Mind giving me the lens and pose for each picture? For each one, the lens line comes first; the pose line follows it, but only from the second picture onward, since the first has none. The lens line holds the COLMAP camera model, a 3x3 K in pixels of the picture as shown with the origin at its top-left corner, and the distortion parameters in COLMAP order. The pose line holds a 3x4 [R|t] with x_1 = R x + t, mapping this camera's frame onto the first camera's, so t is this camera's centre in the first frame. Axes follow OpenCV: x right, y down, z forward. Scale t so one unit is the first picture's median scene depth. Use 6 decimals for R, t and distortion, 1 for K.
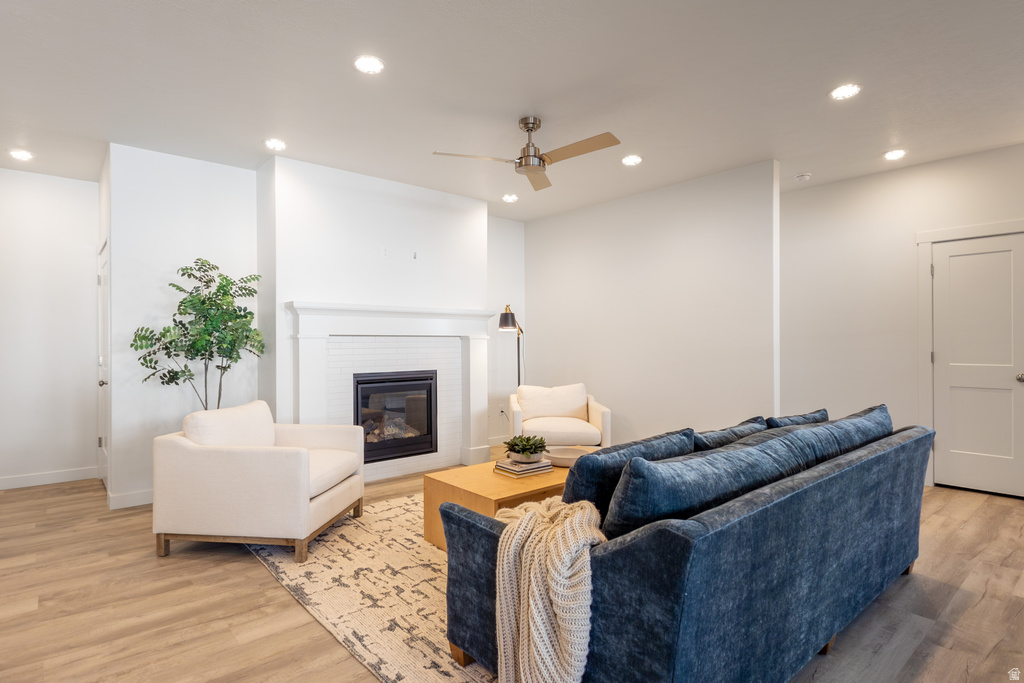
lens RADIAL K [[530.1, 0, 507.7], [0, 530.1, 341.0], [0, 0, 1]] dist [0.005519, 0.000283]
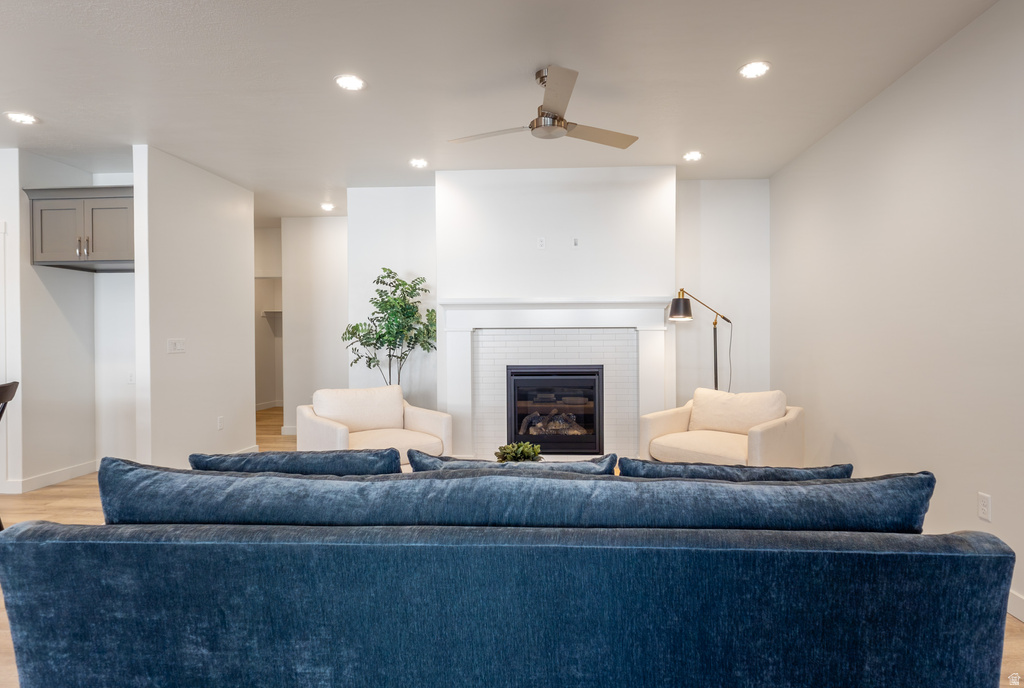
lens RADIAL K [[540.2, 0, 511.4], [0, 540.2, 341.6], [0, 0, 1]] dist [0.004409, 0.000311]
pose [[0.727128, 0.006088, -0.686475, 0.435694], [0.004694, 0.999893, 0.013839, 0.000615], [0.686486, -0.013285, 0.727021, 0.243610]]
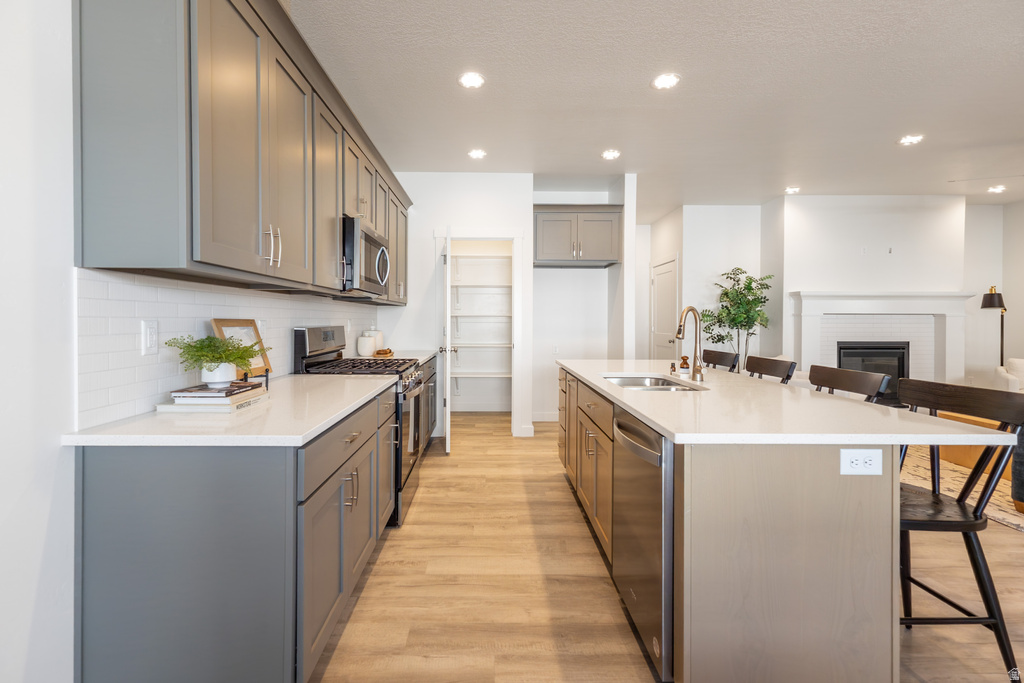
lens RADIAL K [[480.8, 0, 506.5], [0, 480.8, 330.8], [0, 0, 1]] dist [0.024498, 0.000288]
pose [[0.773631, 0.016049, -0.633433, -0.153947], [-0.005543, 0.999812, 0.018562, 0.014664], [0.633612, -0.010849, 0.773575, -0.529116]]
